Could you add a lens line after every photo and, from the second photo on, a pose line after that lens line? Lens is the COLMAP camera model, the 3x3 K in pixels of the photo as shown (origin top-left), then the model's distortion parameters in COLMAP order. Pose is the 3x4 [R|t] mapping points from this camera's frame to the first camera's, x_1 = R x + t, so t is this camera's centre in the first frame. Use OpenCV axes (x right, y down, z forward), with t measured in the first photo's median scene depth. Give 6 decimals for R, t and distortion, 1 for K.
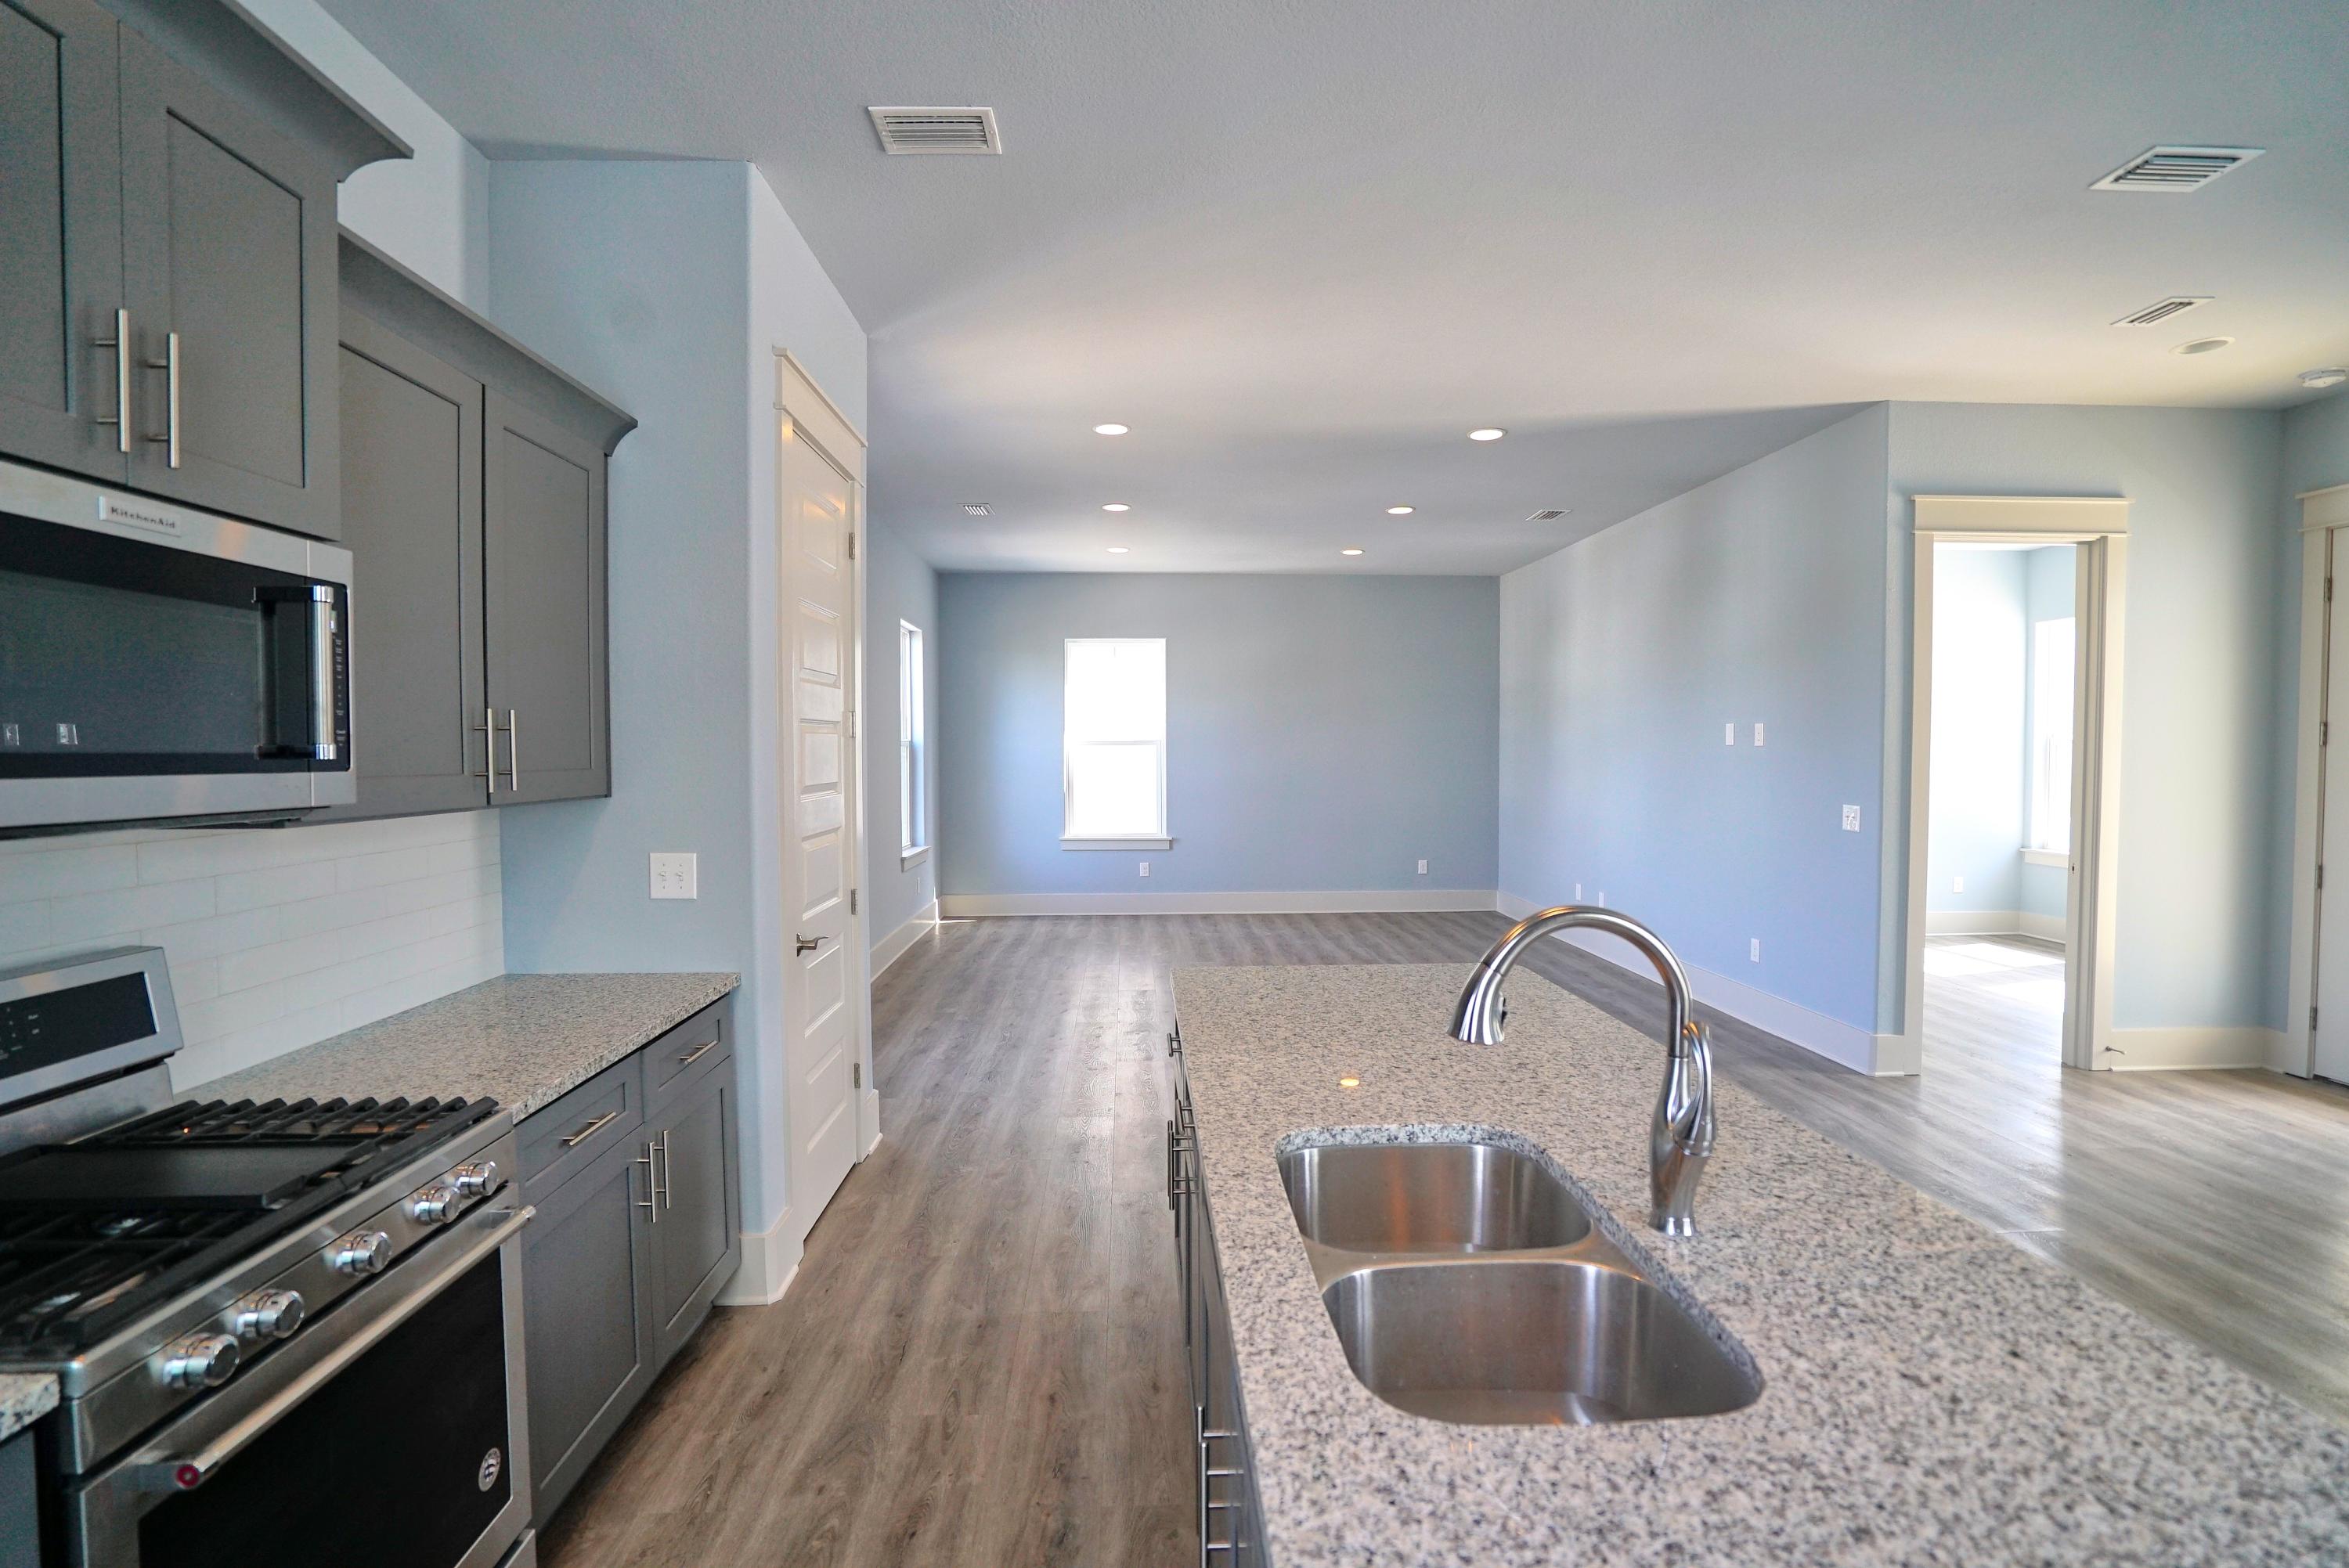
lens RADIAL K [[1092.5, 0, 1174.5], [0, 1092.5, 784.0], [0, 0, 1]] dist [-0.053850, 0.018574]
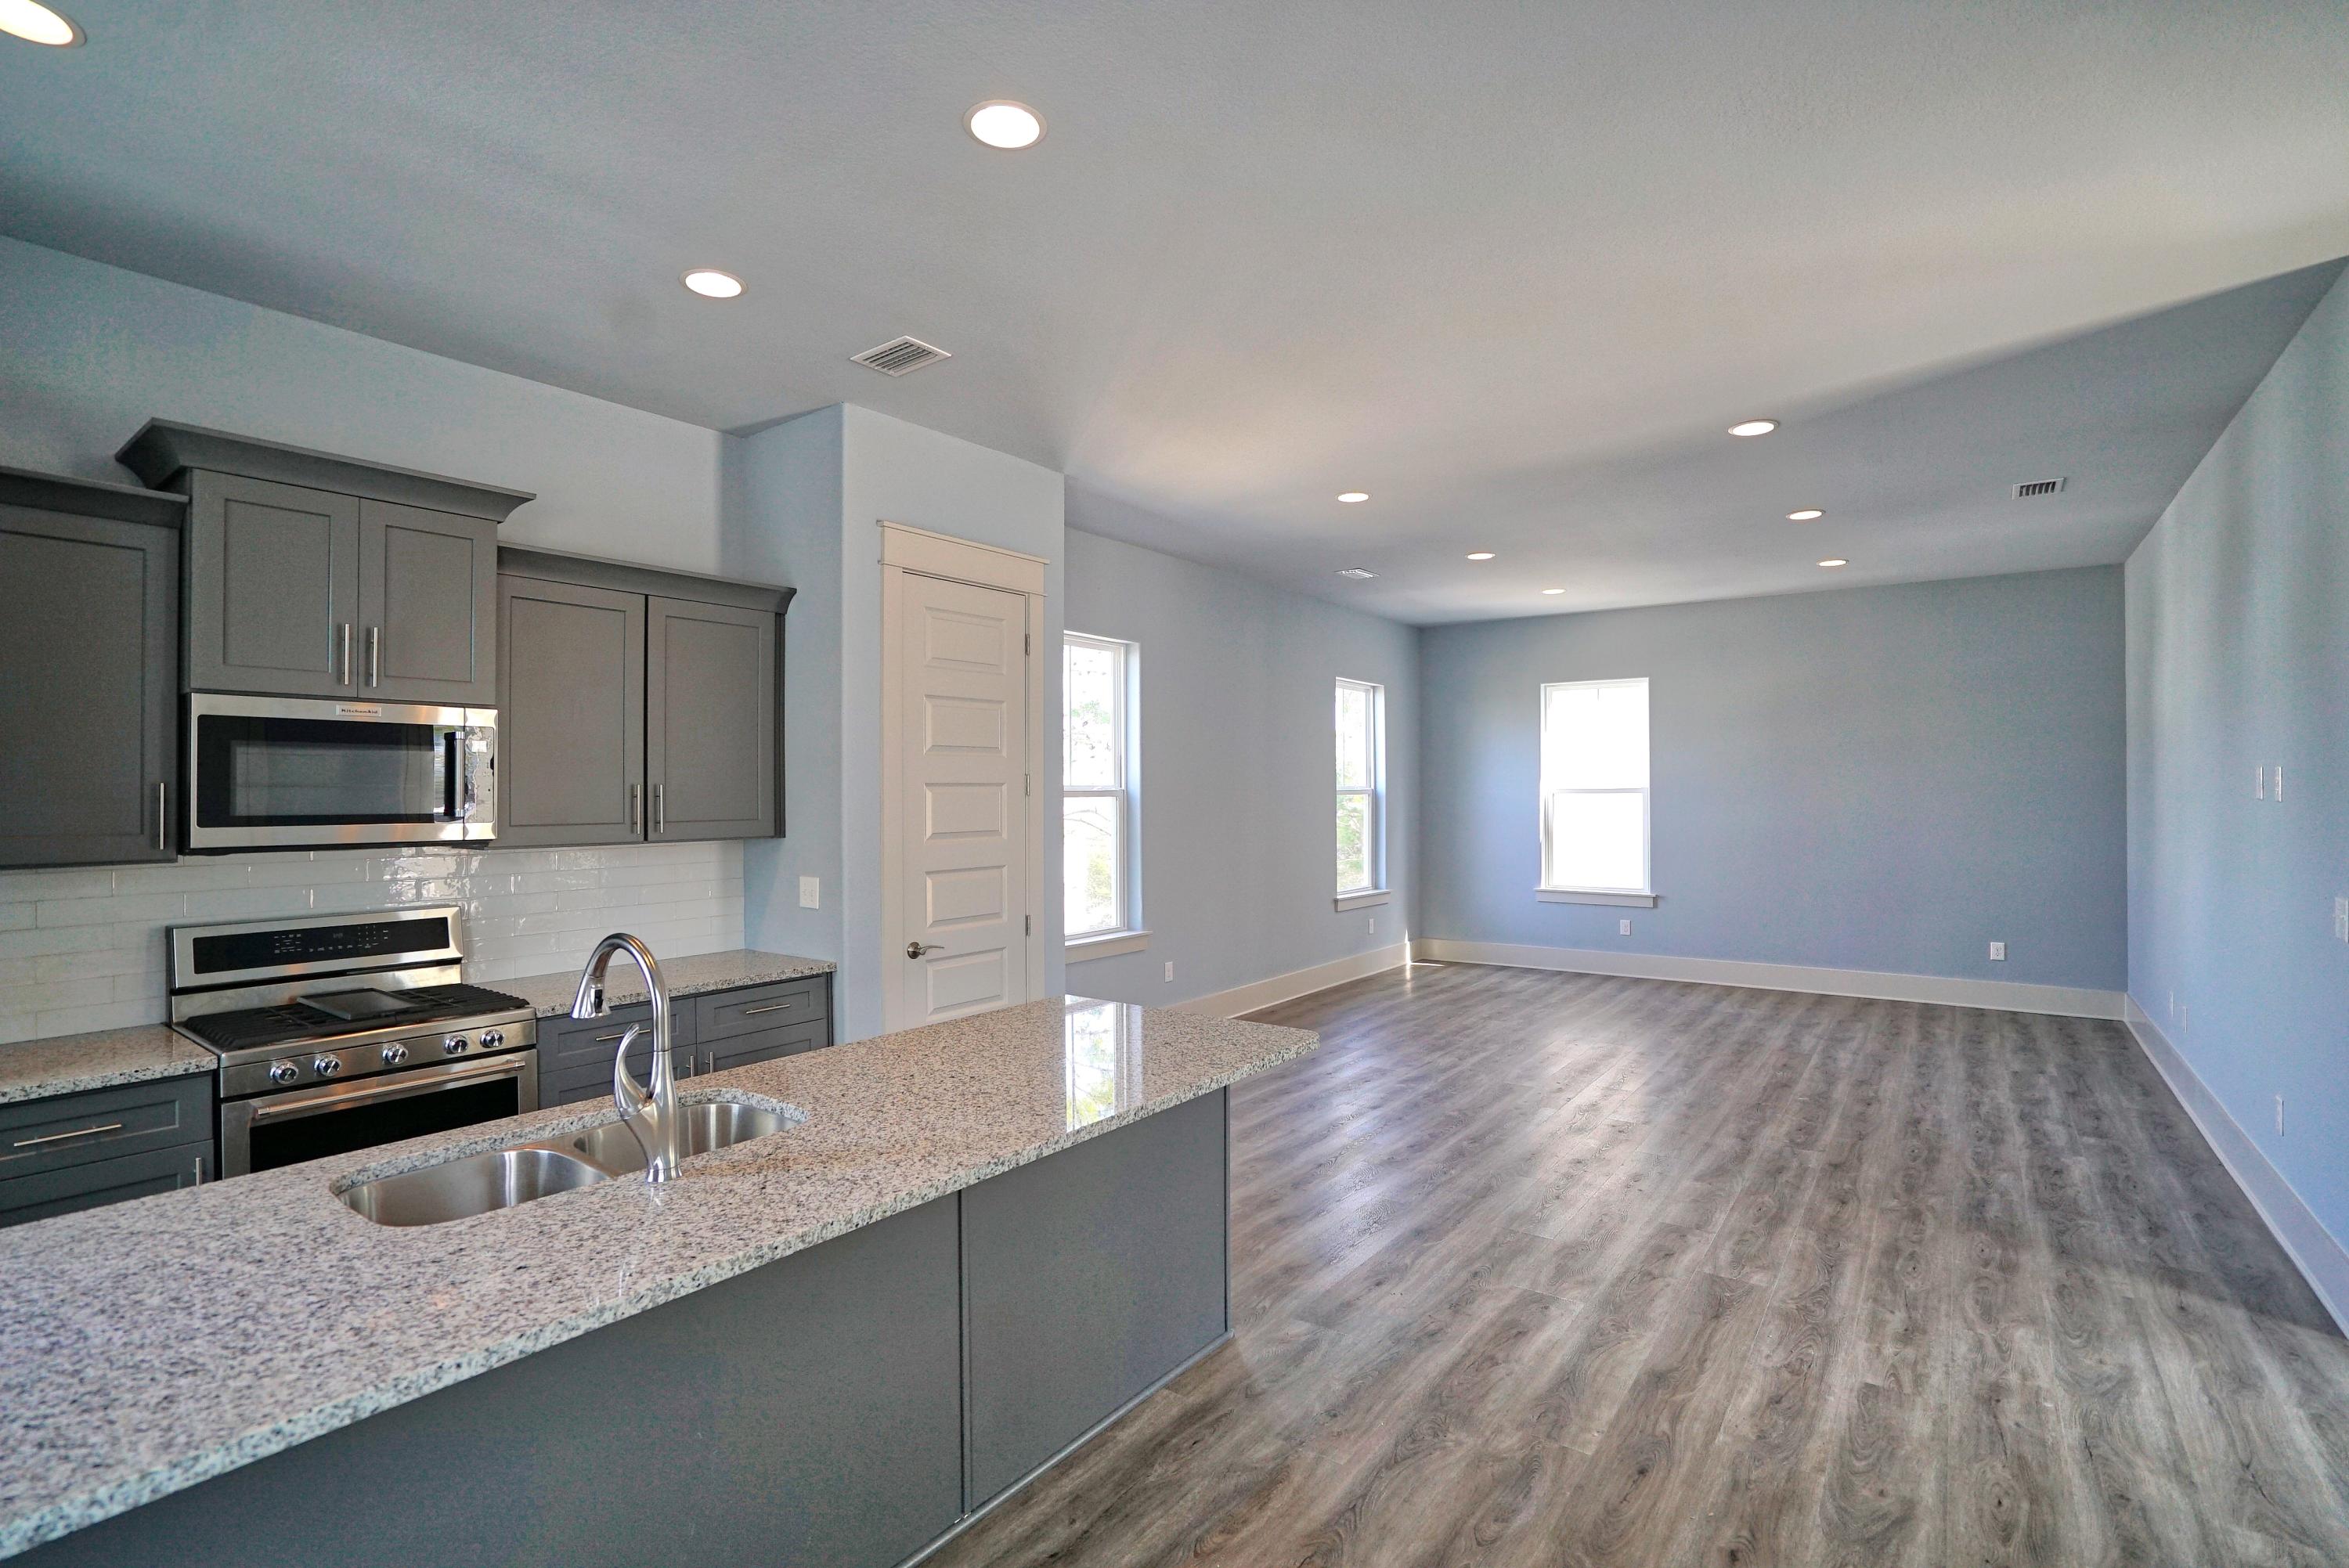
lens RADIAL K [[1092.5, 0, 1174.5], [0, 1092.5, 784.0], [0, 0, 1]] dist [-0.053850, 0.018574]
pose [[0.775933, -0.003640, -0.630805, 0.353387], [-0.019479, 0.999368, -0.029728, -0.011596], [0.630515, 0.035354, 0.775372, 0.063750]]
